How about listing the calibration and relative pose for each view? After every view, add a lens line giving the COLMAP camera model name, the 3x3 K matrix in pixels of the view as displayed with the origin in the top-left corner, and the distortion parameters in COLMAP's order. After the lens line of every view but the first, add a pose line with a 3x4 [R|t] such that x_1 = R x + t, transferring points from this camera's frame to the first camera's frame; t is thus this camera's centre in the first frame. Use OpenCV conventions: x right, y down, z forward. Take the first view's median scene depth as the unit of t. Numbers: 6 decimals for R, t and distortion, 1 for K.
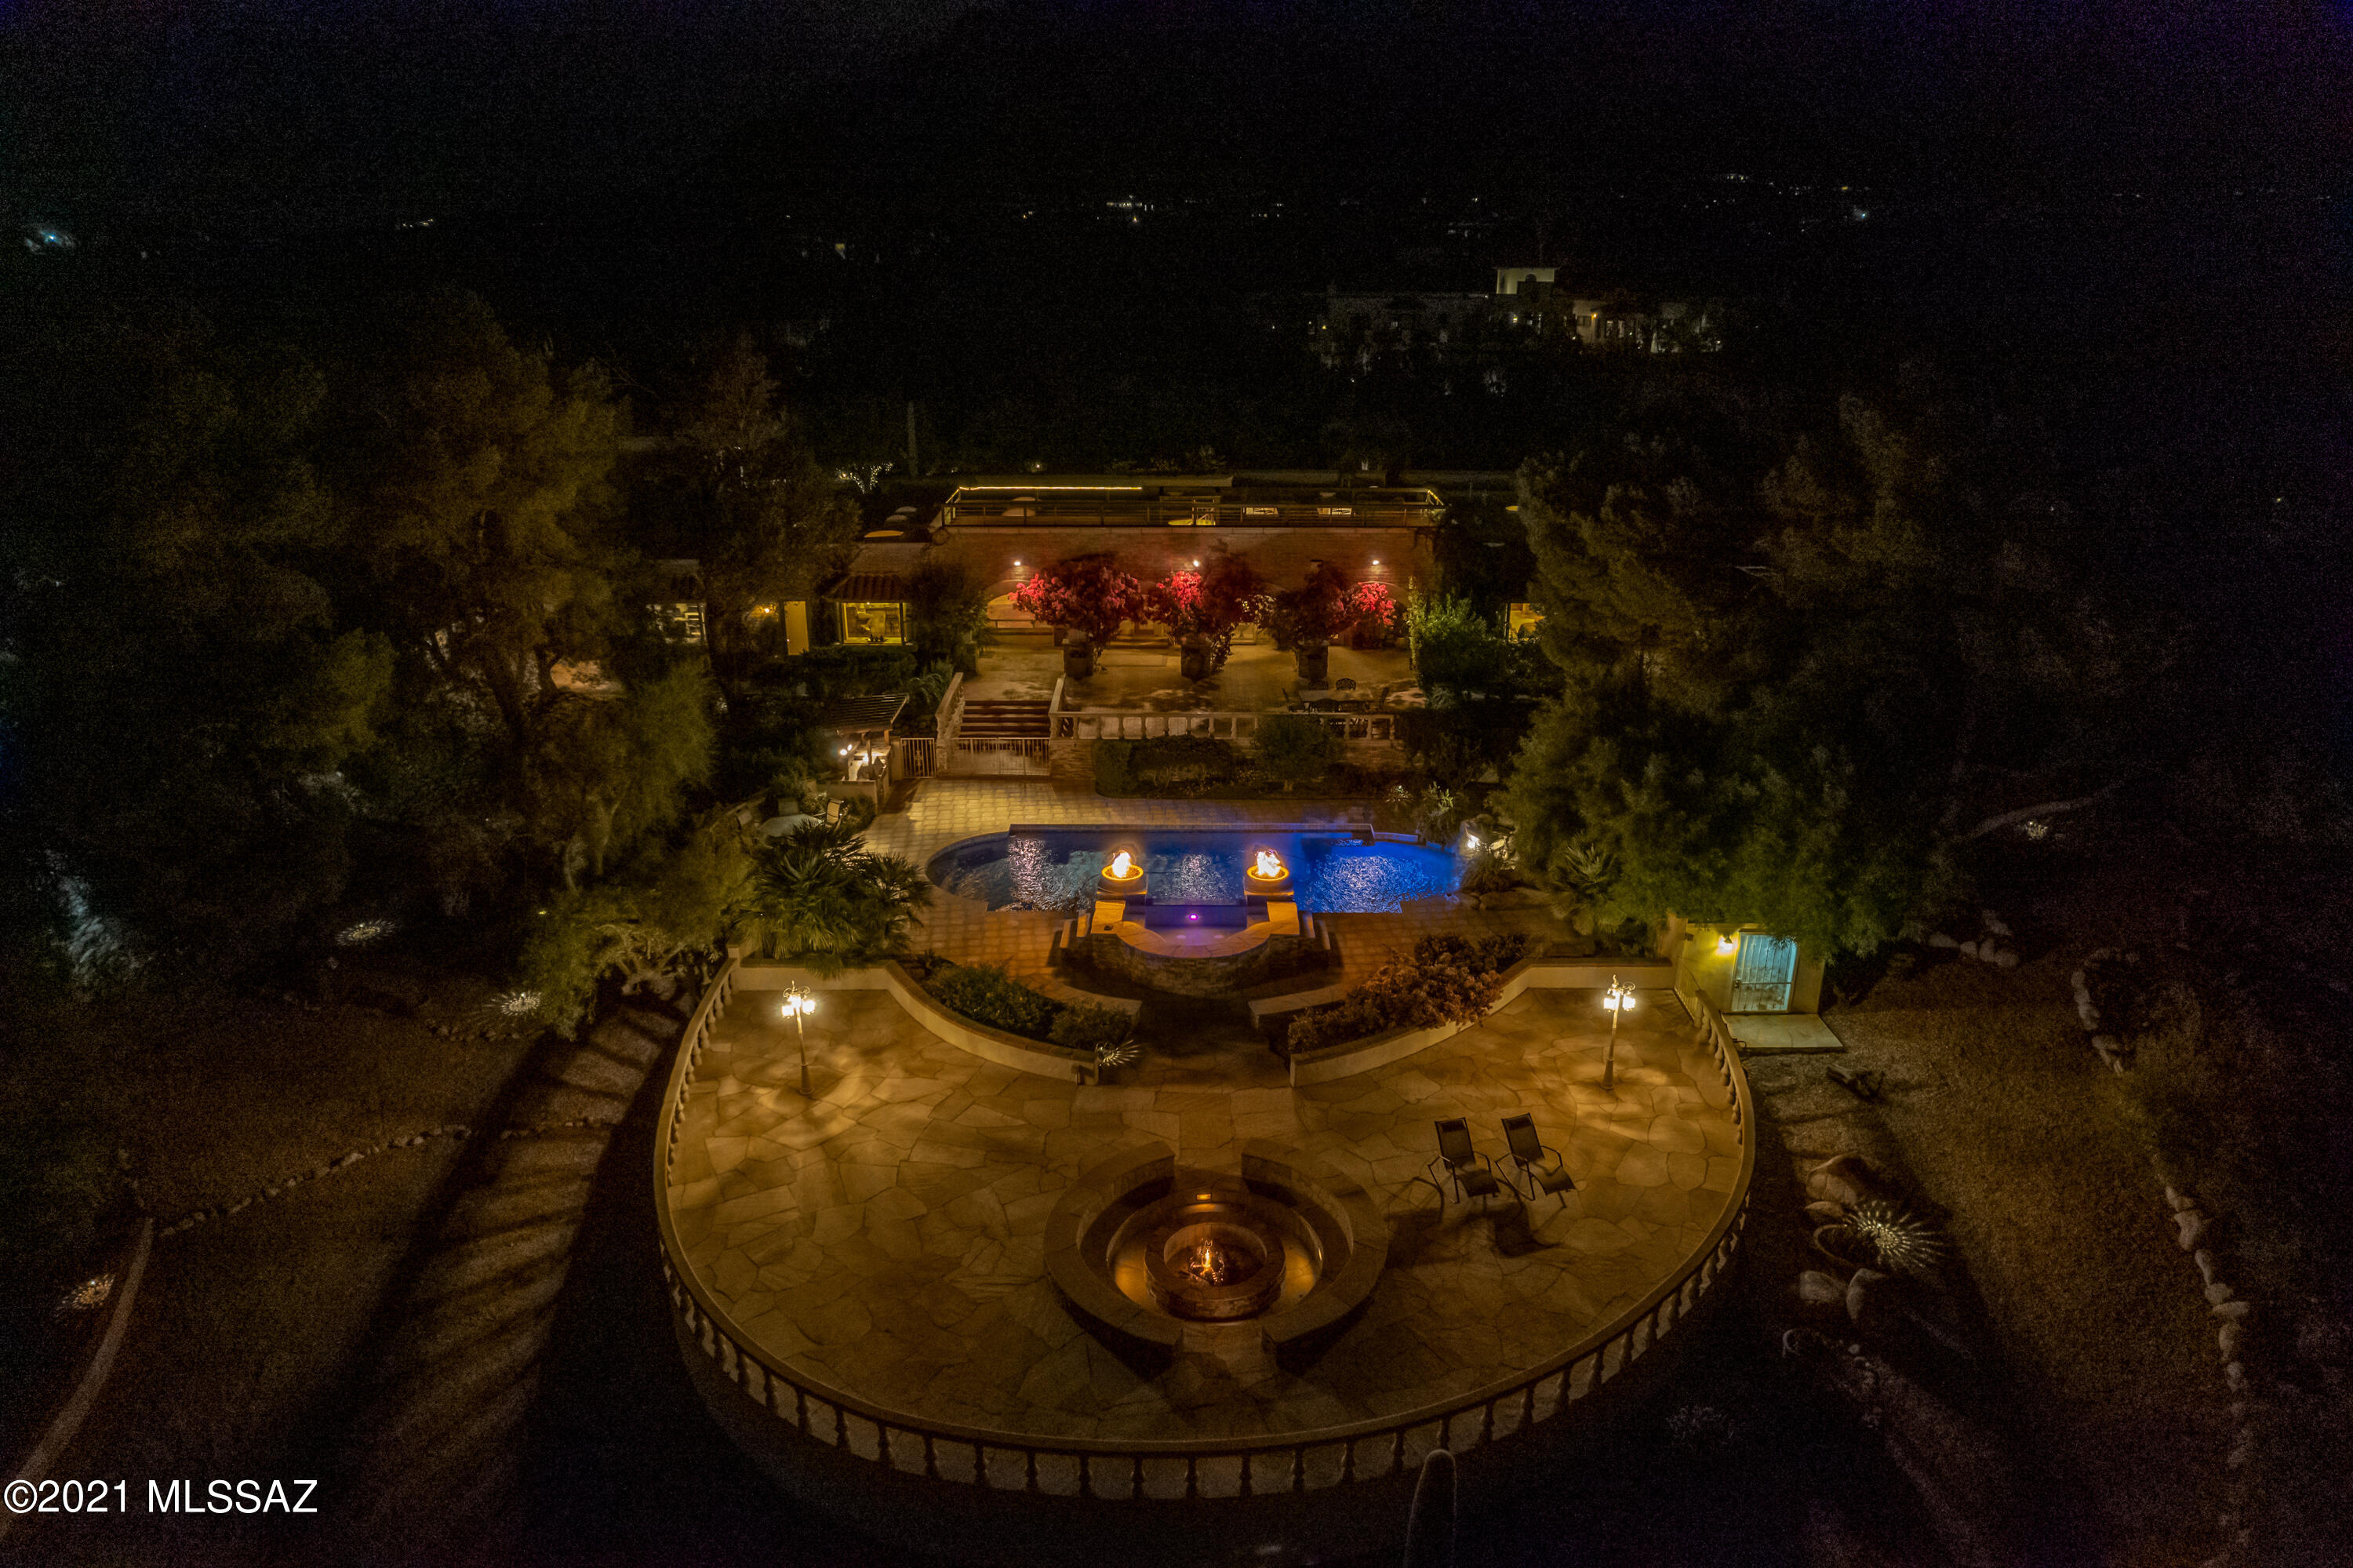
lens RADIAL K [[1508.9, 0, 1184.0], [0, 1508.9, 794.5], [0, 0, 1]] dist [-0.062103, 0.049676]
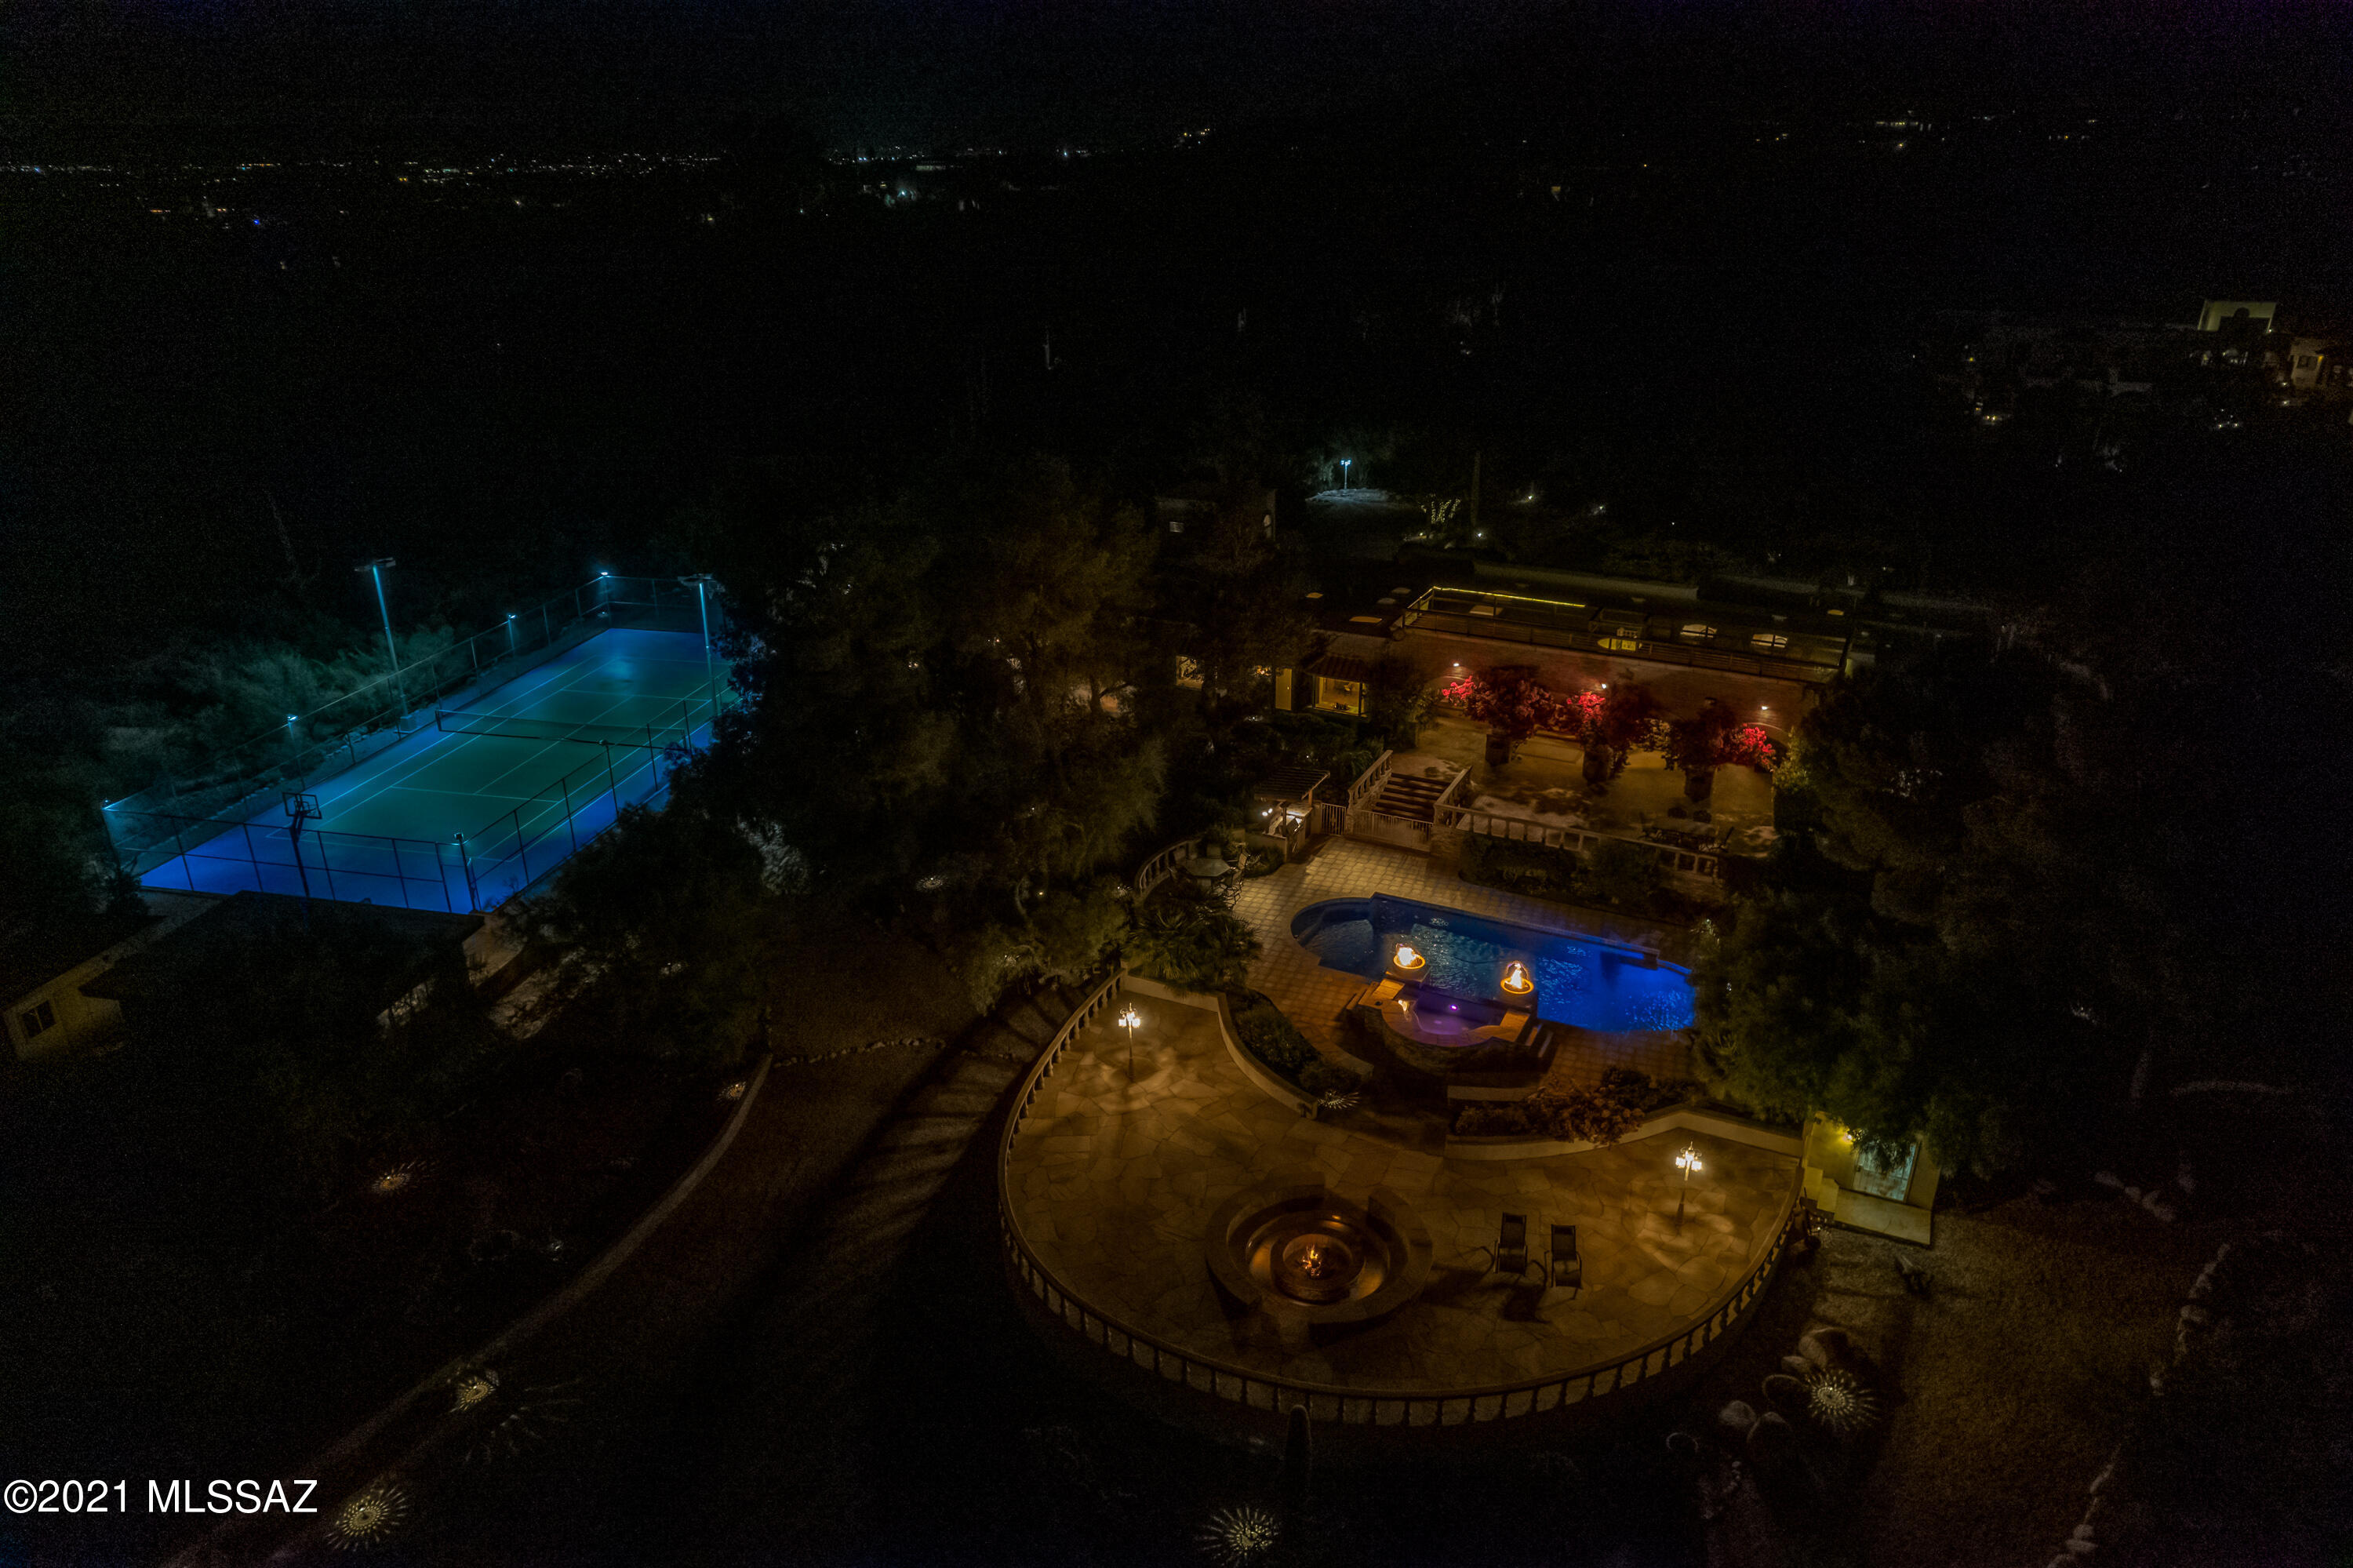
lens RADIAL K [[1508.9, 0, 1184.0], [0, 1508.9, 794.5], [0, 0, 1]] dist [-0.062103, 0.049676]
pose [[0.896034, 0.170904, -0.409774, 0.355220], [-0.147651, 0.985117, 0.088000, -0.213396], [0.418715, -0.018347, 0.907932, -0.334621]]
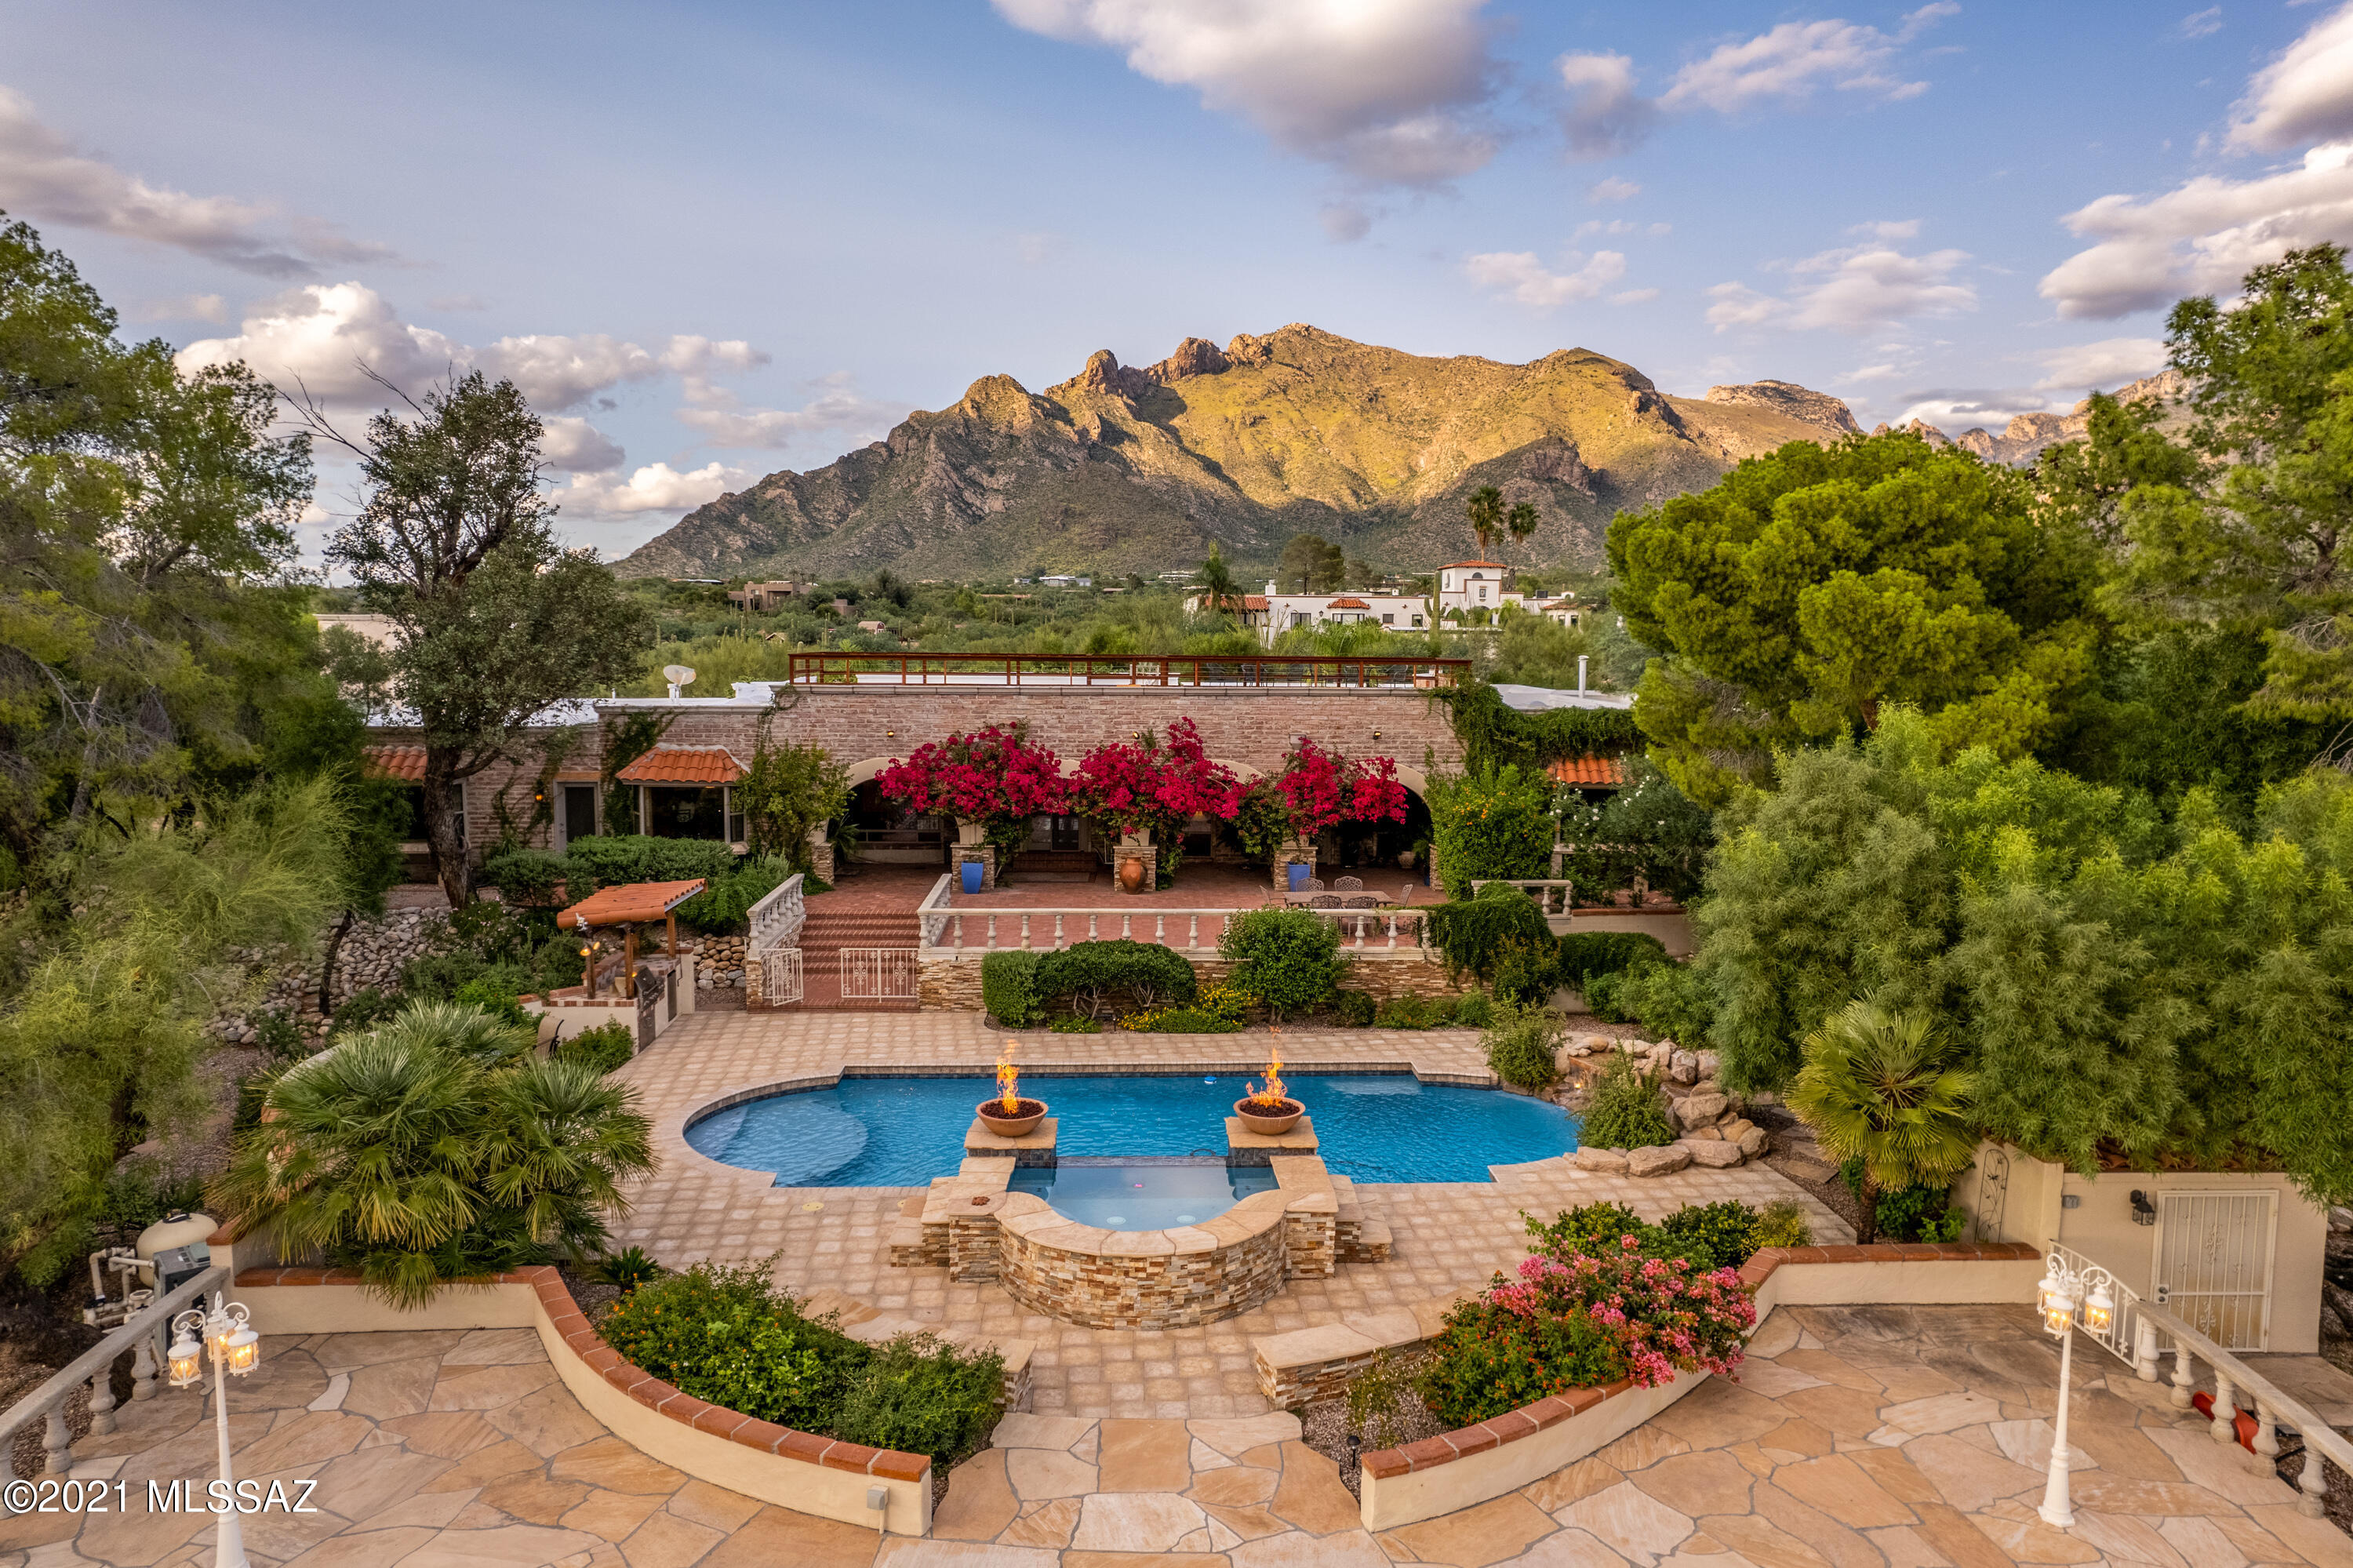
lens RADIAL K [[1493.7, 0, 1192.7], [0, 1493.7, 795.7], [0, 0, 1]] dist [-0.055410, 0.072994]
pose [[0.998718, 0.000372, 0.050624, -0.001890], [0.011699, 0.971213, -0.237925, 0.083790], [-0.049256, 0.238212, 0.969963, 0.509167]]
